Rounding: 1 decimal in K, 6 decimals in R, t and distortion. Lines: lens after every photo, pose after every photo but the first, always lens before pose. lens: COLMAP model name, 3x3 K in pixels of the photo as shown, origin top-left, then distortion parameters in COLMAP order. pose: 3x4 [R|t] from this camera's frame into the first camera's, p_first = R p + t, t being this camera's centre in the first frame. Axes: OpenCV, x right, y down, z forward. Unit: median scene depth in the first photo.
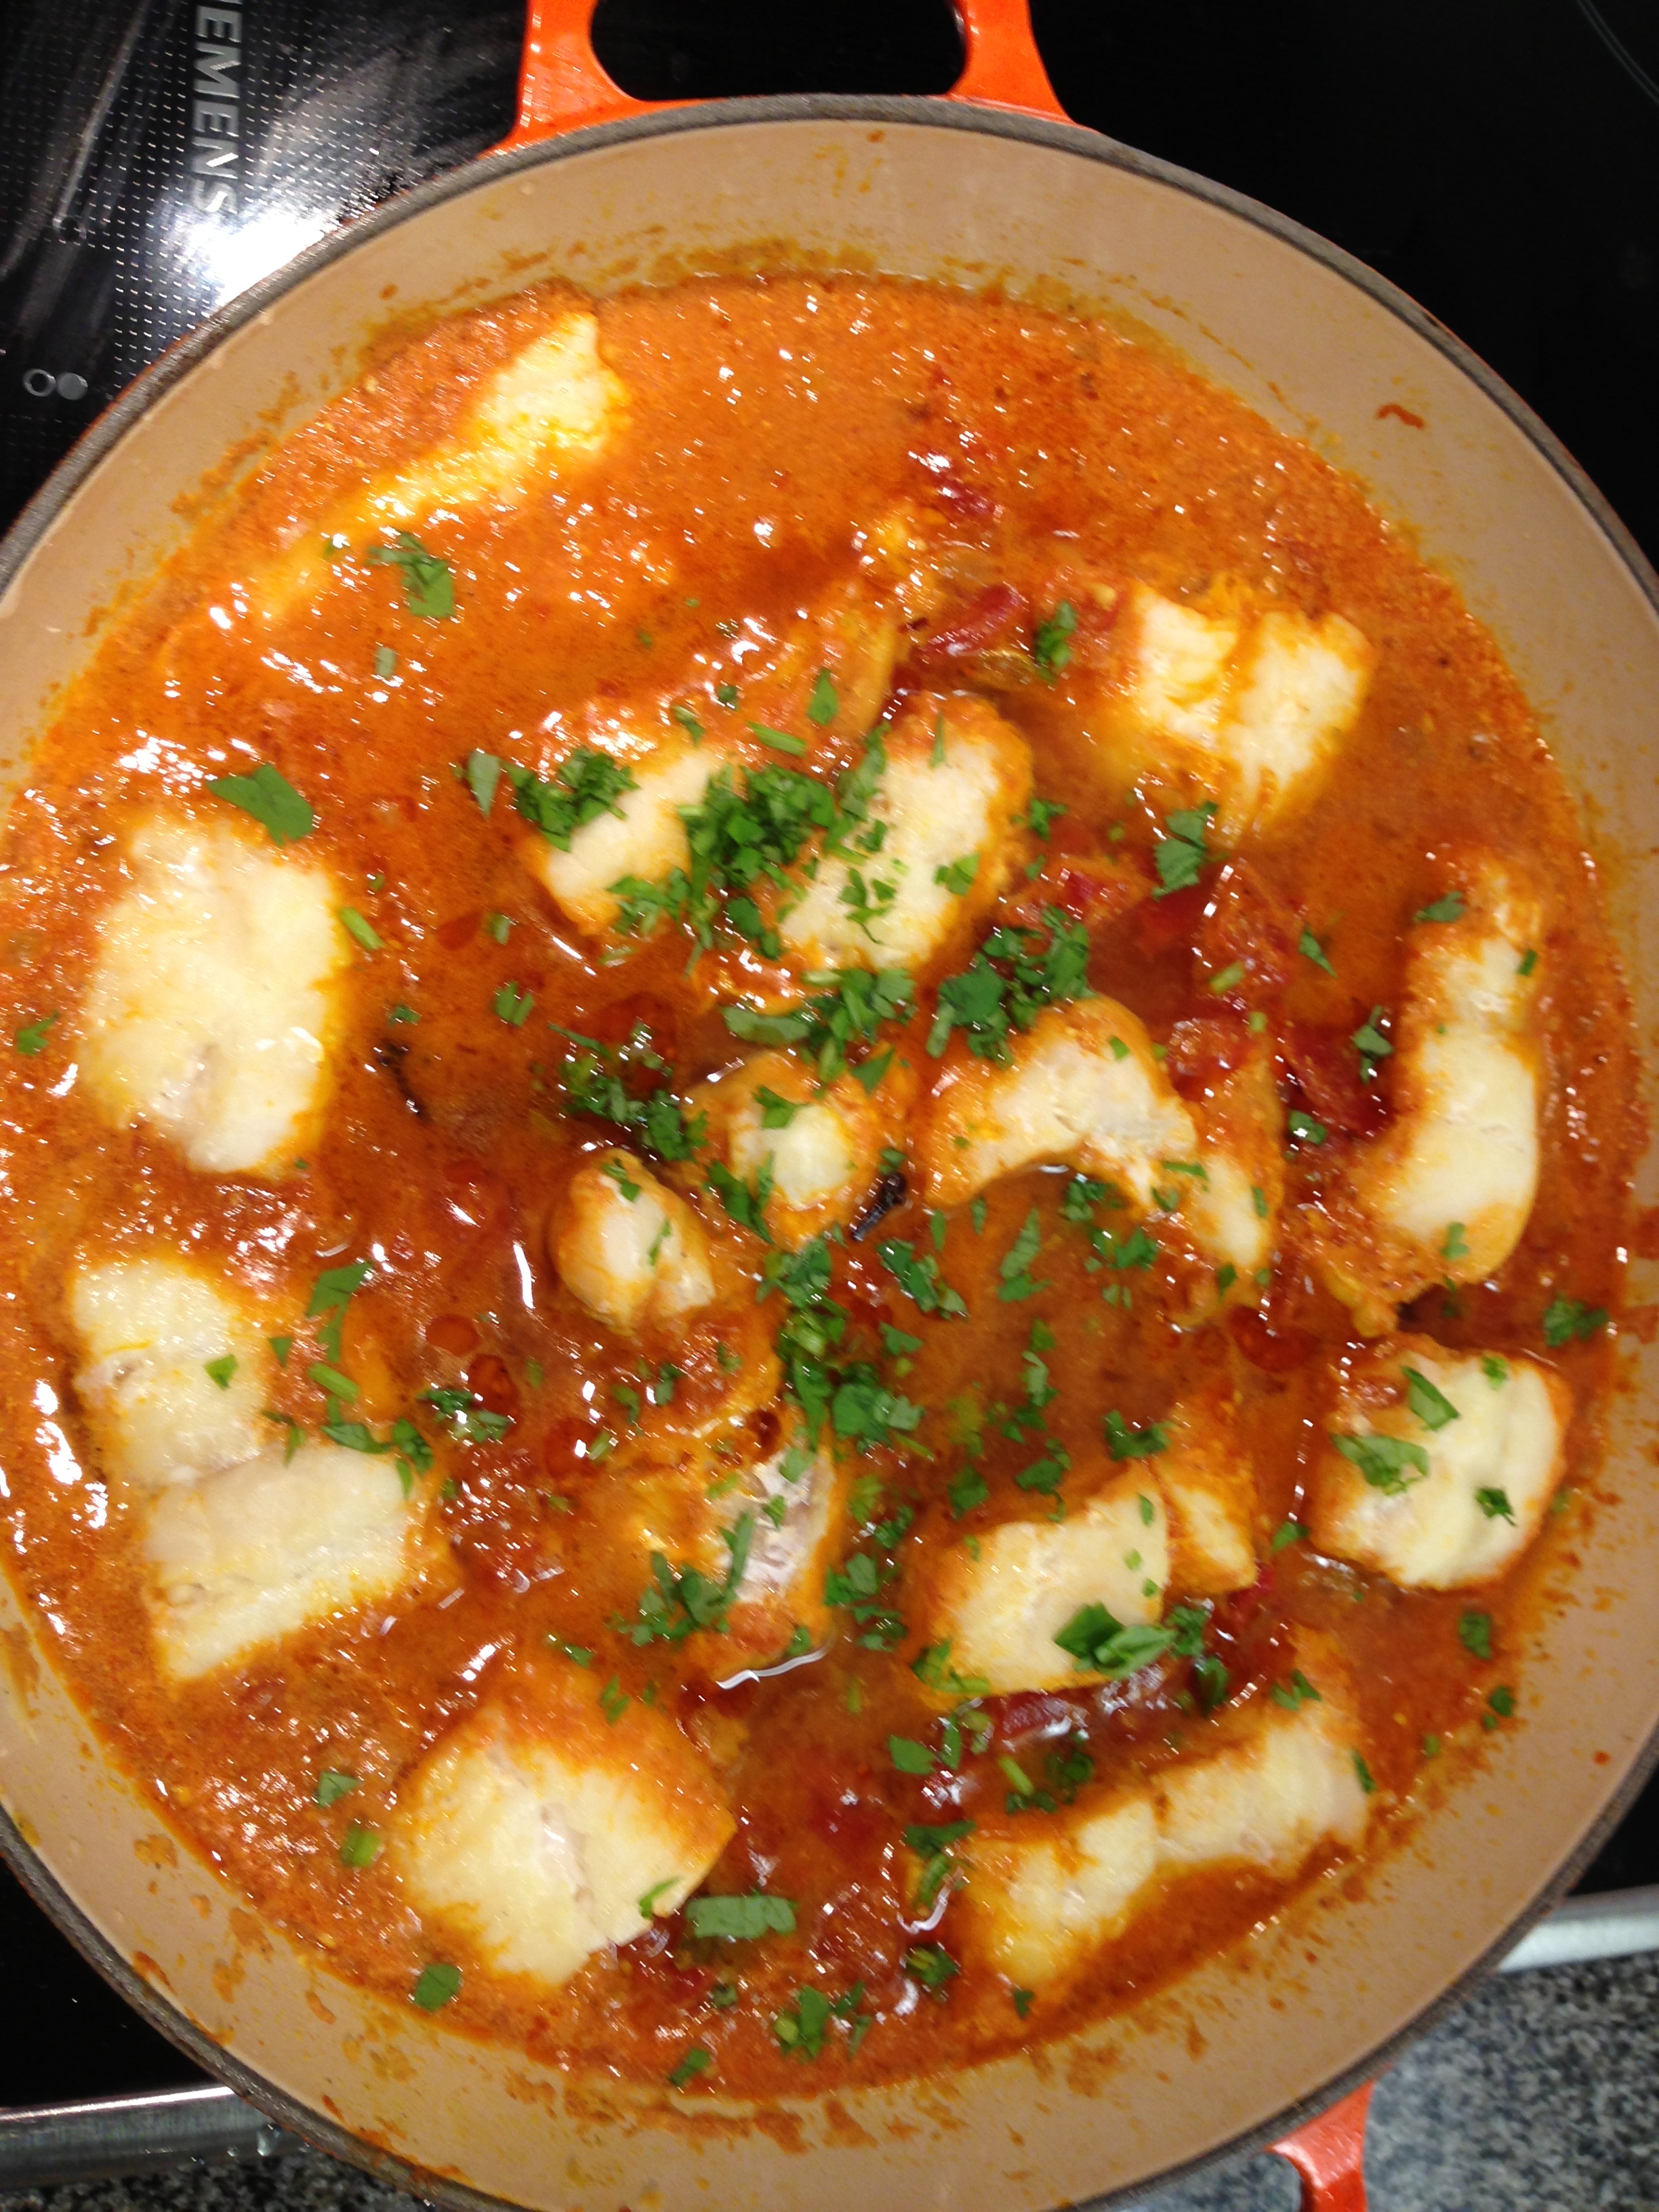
lens RADIAL K [[2135.0, 0, 830.7], [0, 2135.0, 1118.5], [0, 0, 1]] dist [-0.130878, 0.000000]
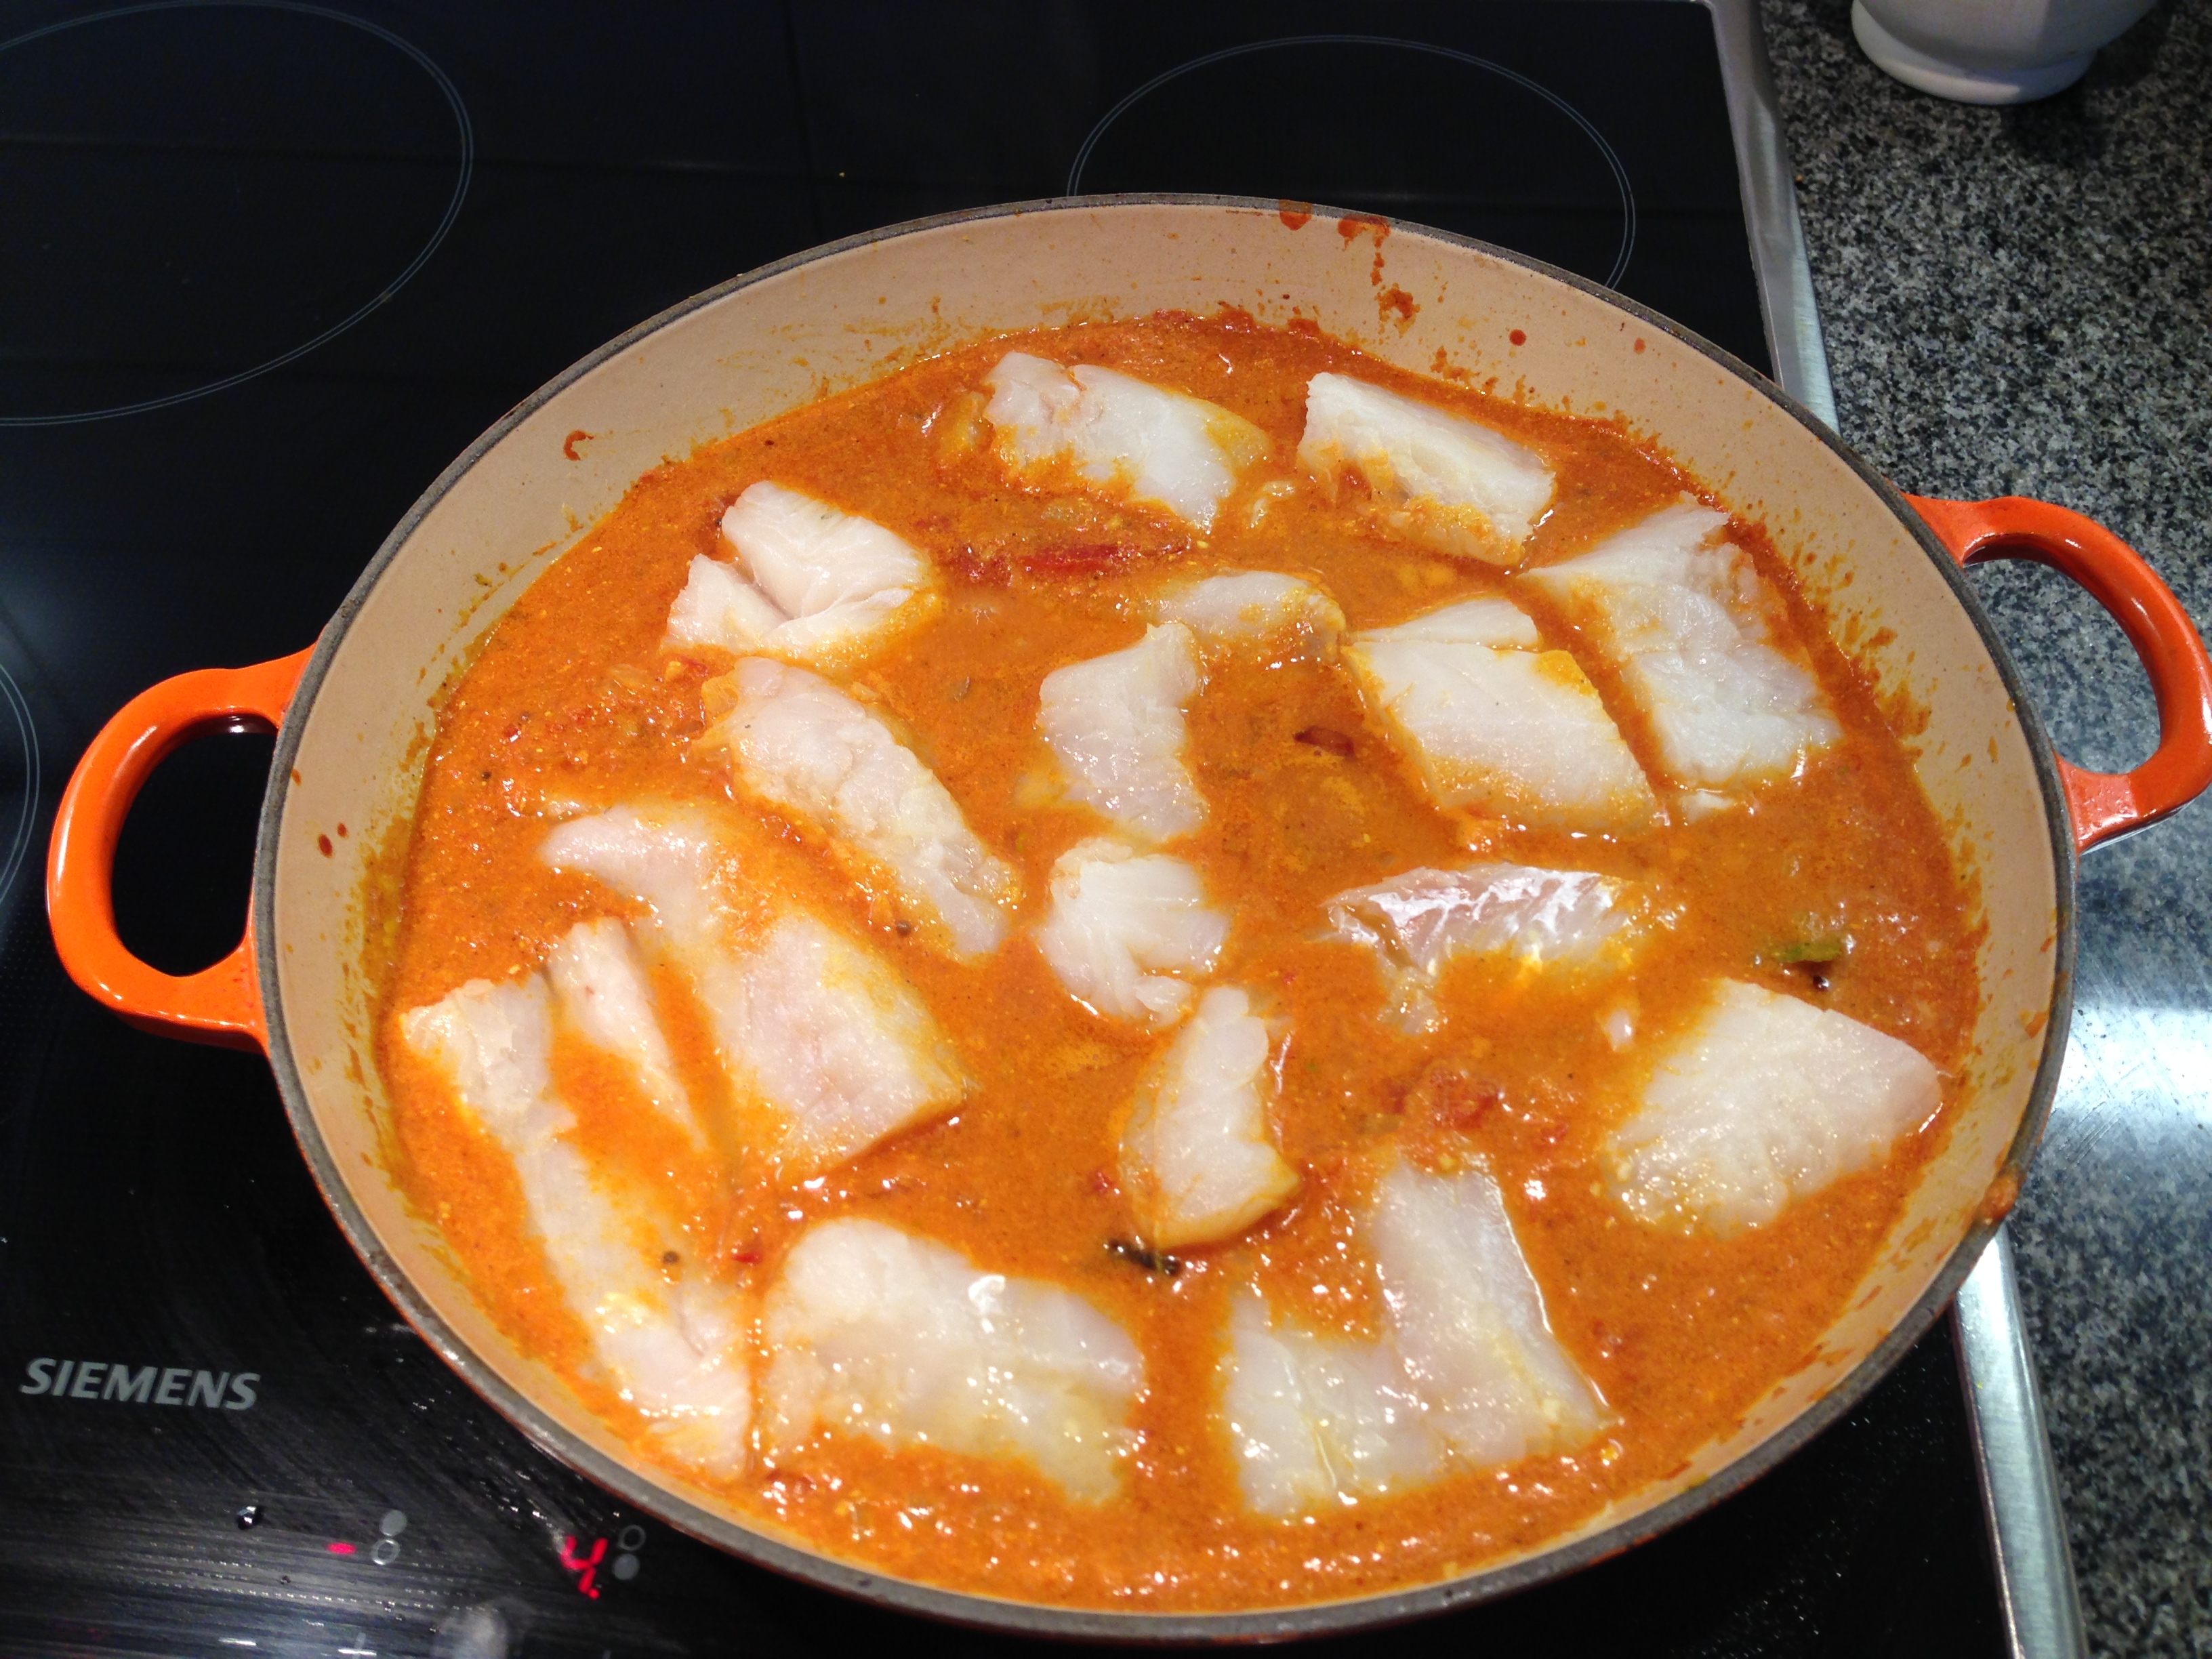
lens RADIAL K [[2135.0, 0, 1095.4], [0, 2135.0, 829.1], [0, 0, 1]] dist [-0.130878, 0.000000]
pose [[0.056264, -0.942375, 0.329795, -0.348139], [0.997197, 0.036727, -0.065180, 0.072052], [0.049312, 0.332538, 0.941800, -0.128803]]
